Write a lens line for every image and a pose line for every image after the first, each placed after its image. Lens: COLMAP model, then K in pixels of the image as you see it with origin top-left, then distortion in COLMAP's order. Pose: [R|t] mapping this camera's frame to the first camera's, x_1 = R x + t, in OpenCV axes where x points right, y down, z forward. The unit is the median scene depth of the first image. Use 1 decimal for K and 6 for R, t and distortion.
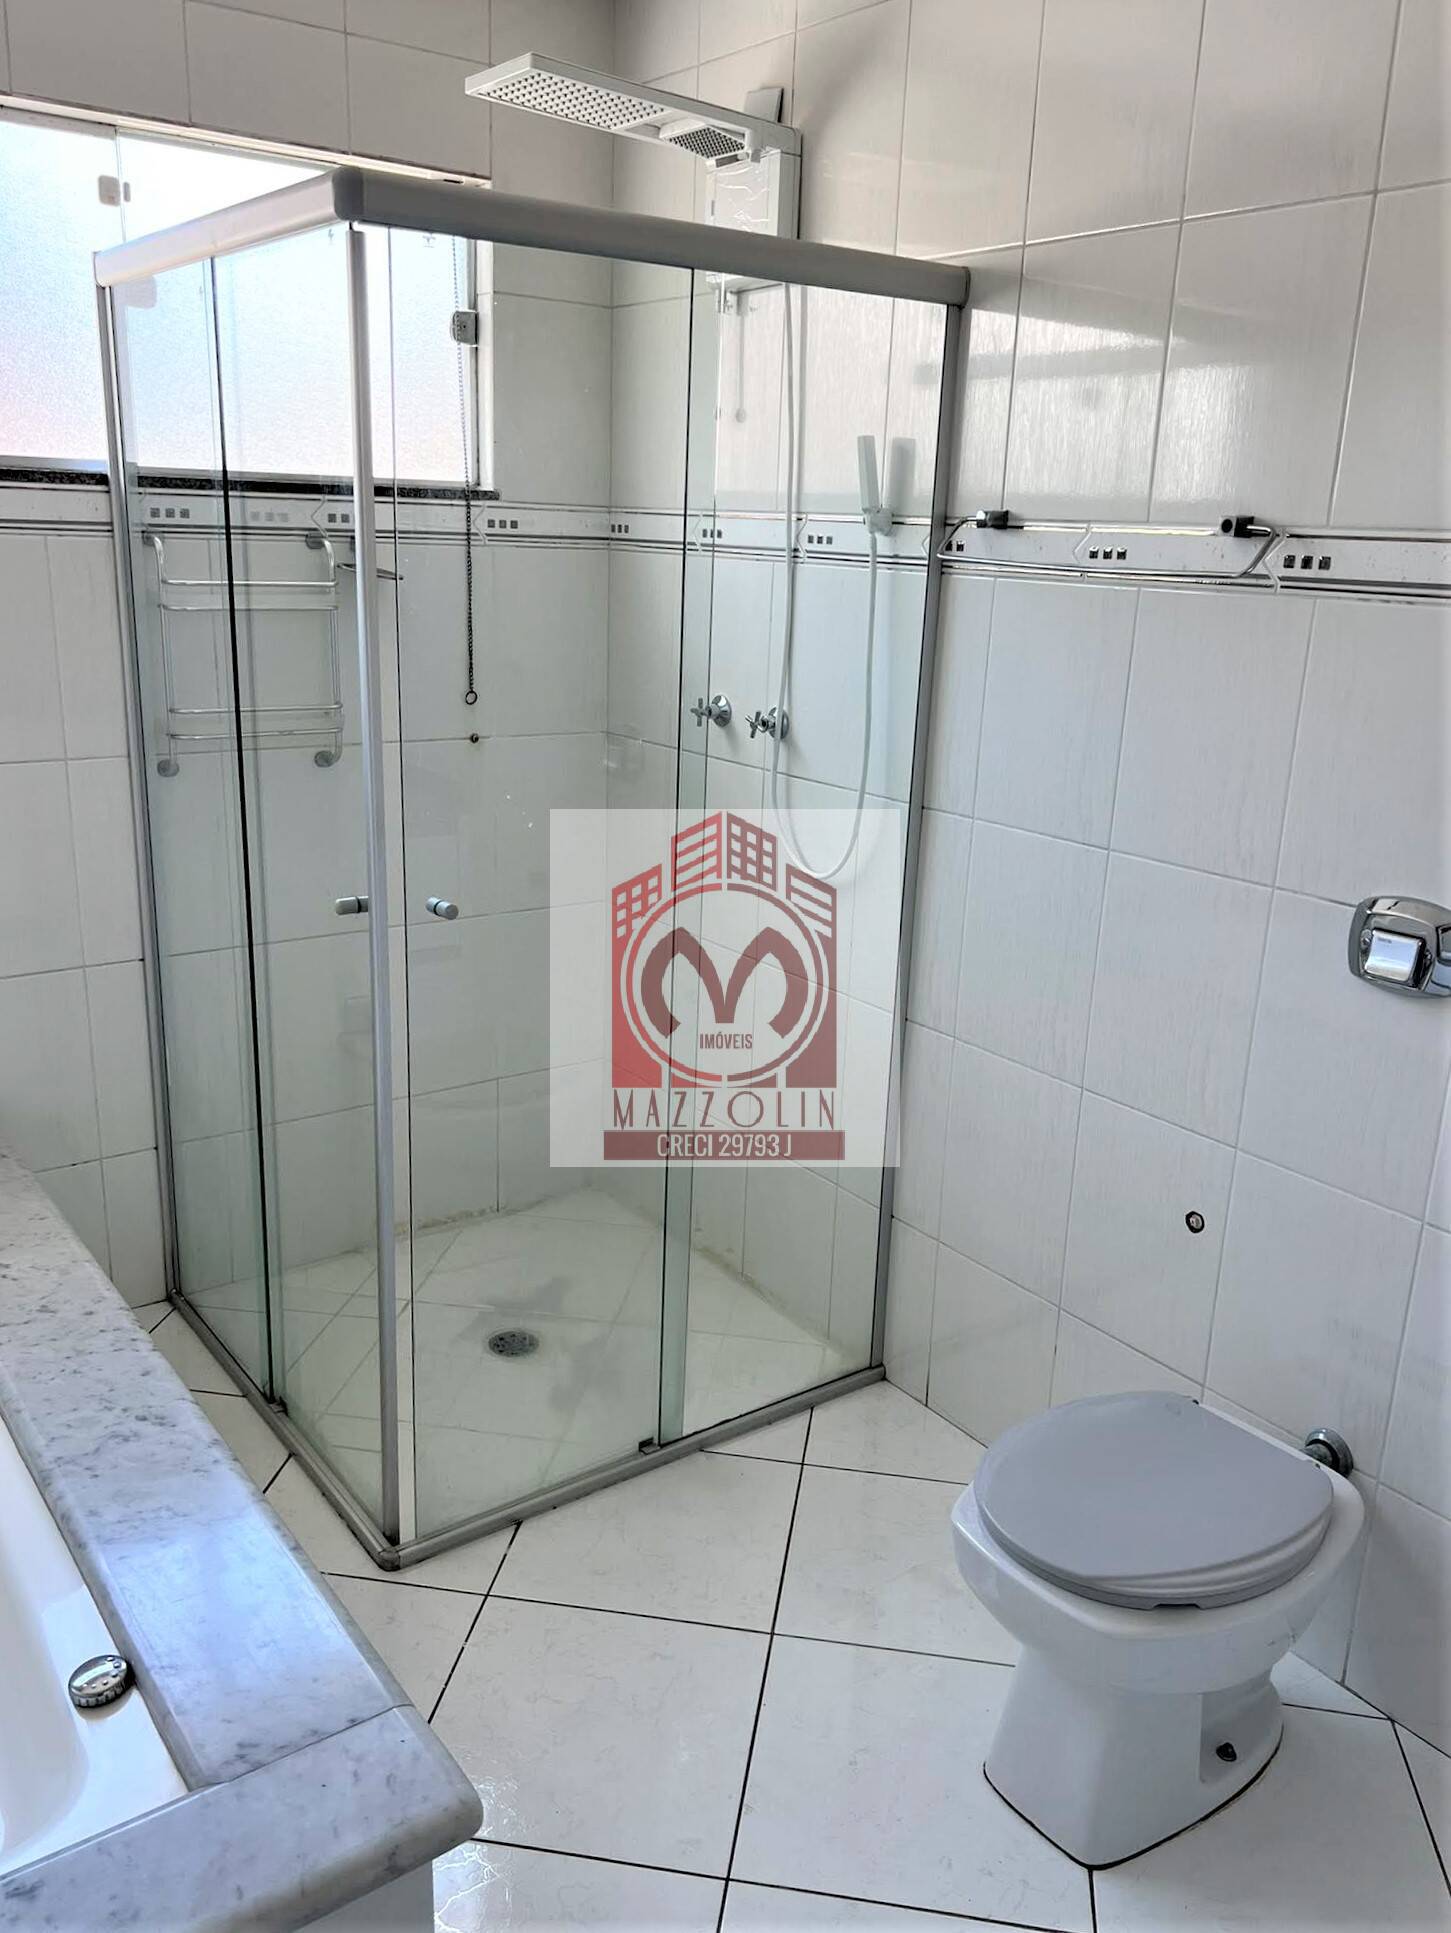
lens RADIAL K [[1578.7, 0, 733.5], [0, 1578.7, 966.3], [0, 0, 1]] dist [0.060853, -0.112845]
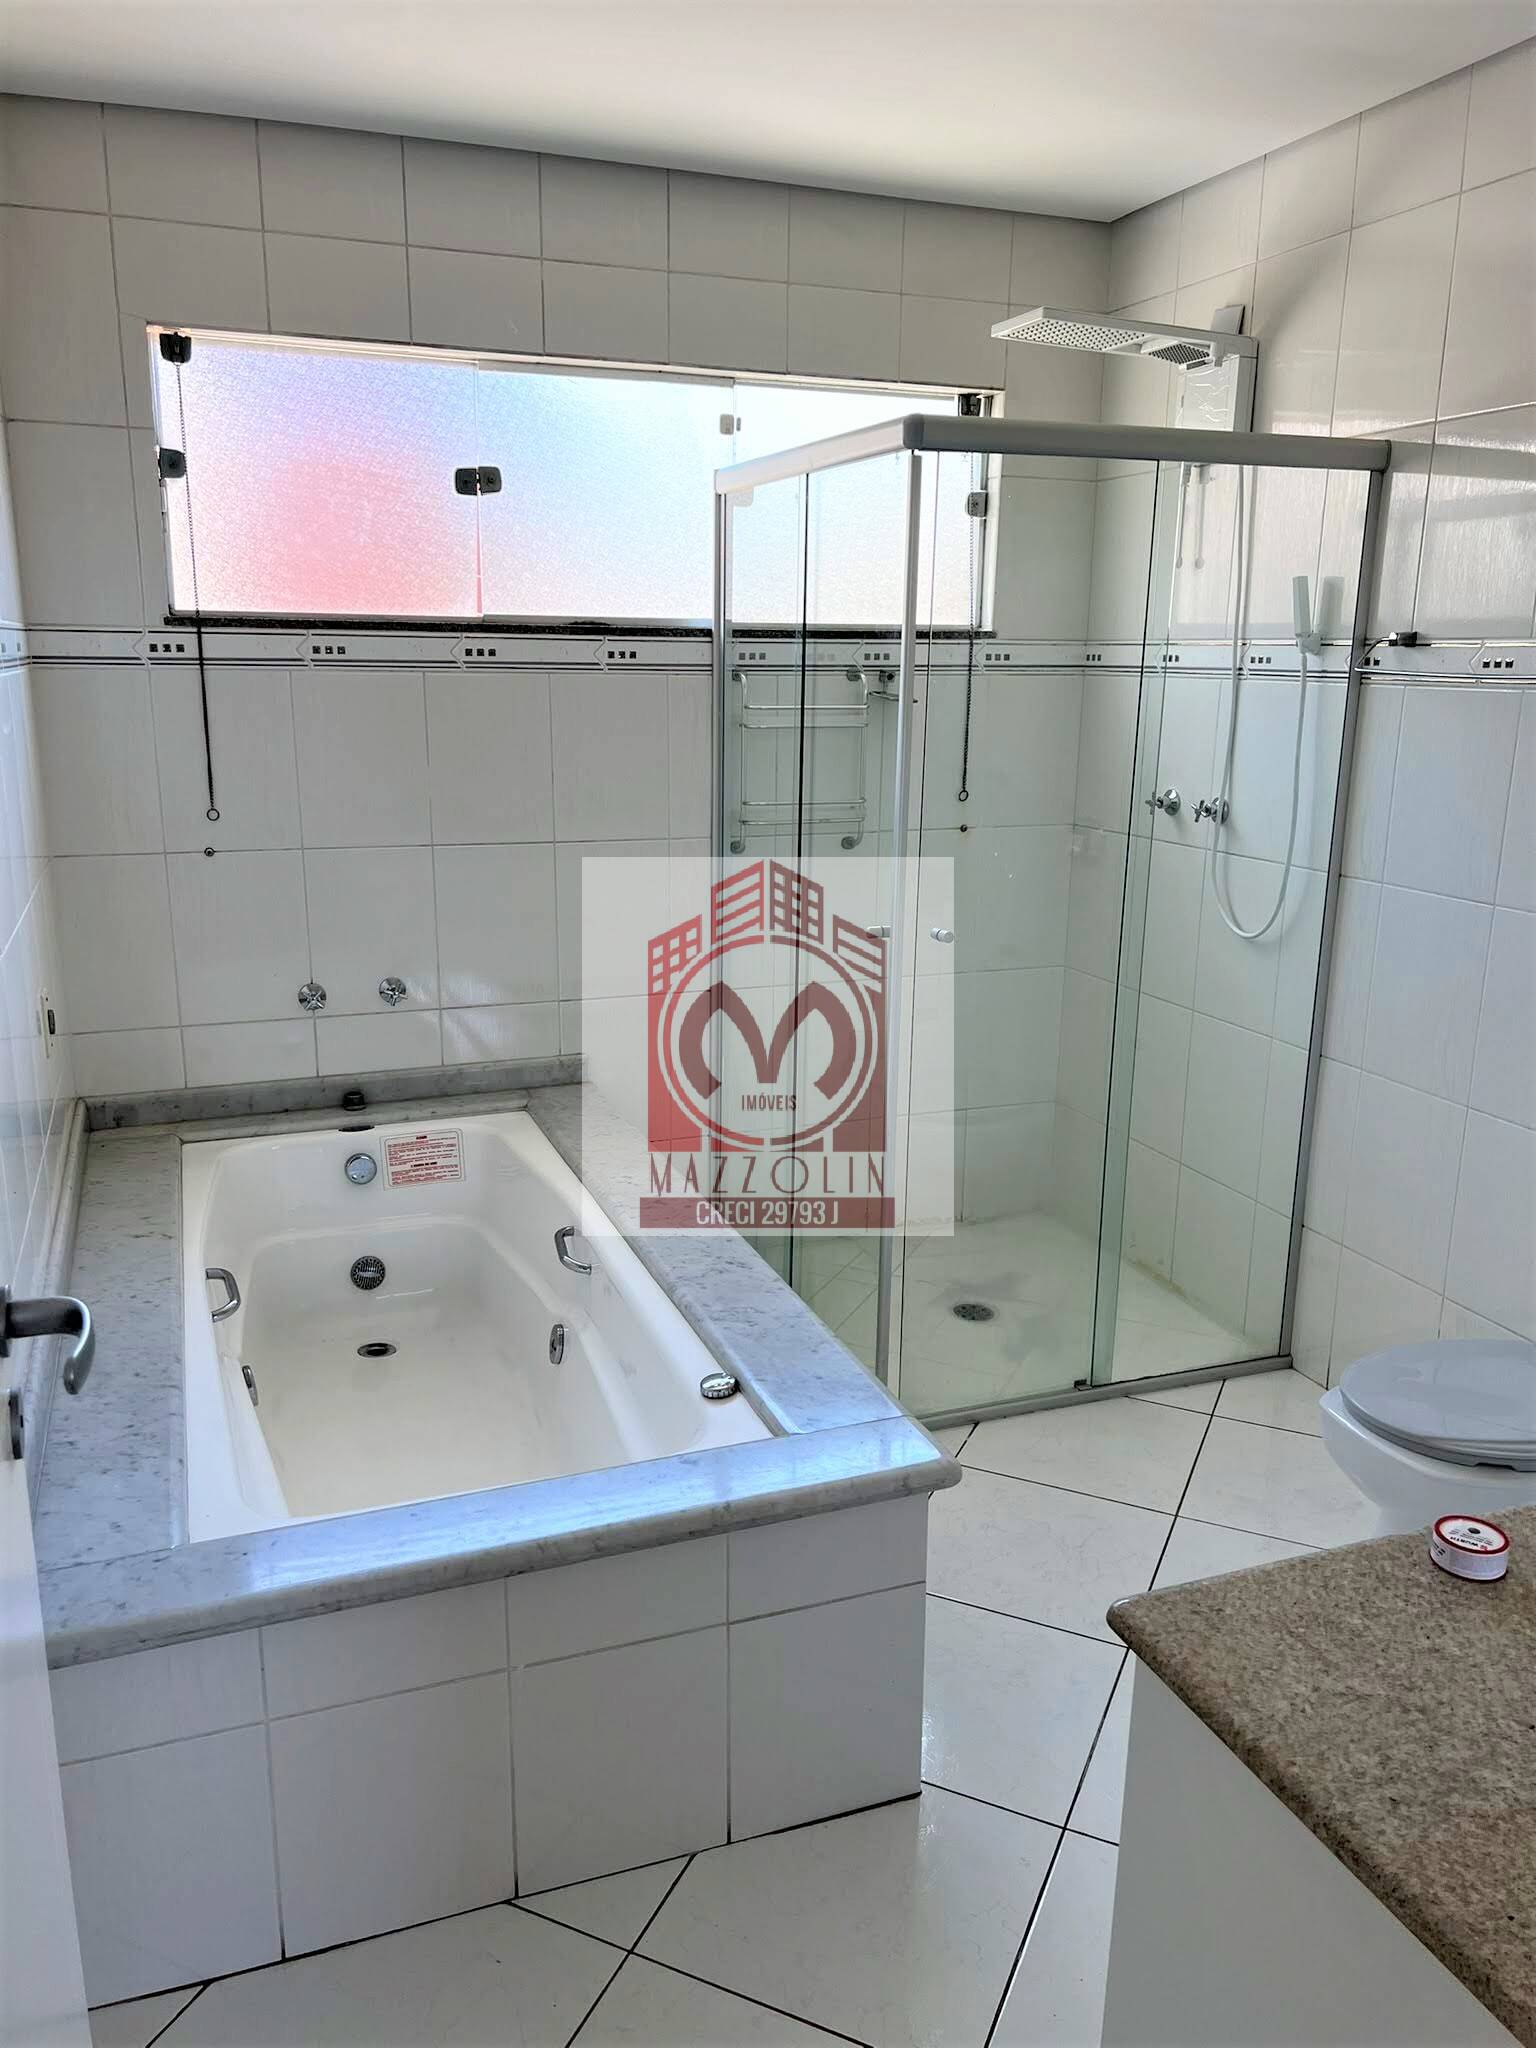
lens RADIAL K [[1578.0, 0, 714.8], [0, 1578.0, 1038.5], [0, 0, 1]] dist [0.047961, -0.080239]
pose [[0.955112, 0.043060, -0.293100, 0.023749], [-0.055042, 0.997947, -0.032752, 0.087516], [0.291088, 0.047414, 0.955521, -0.286373]]
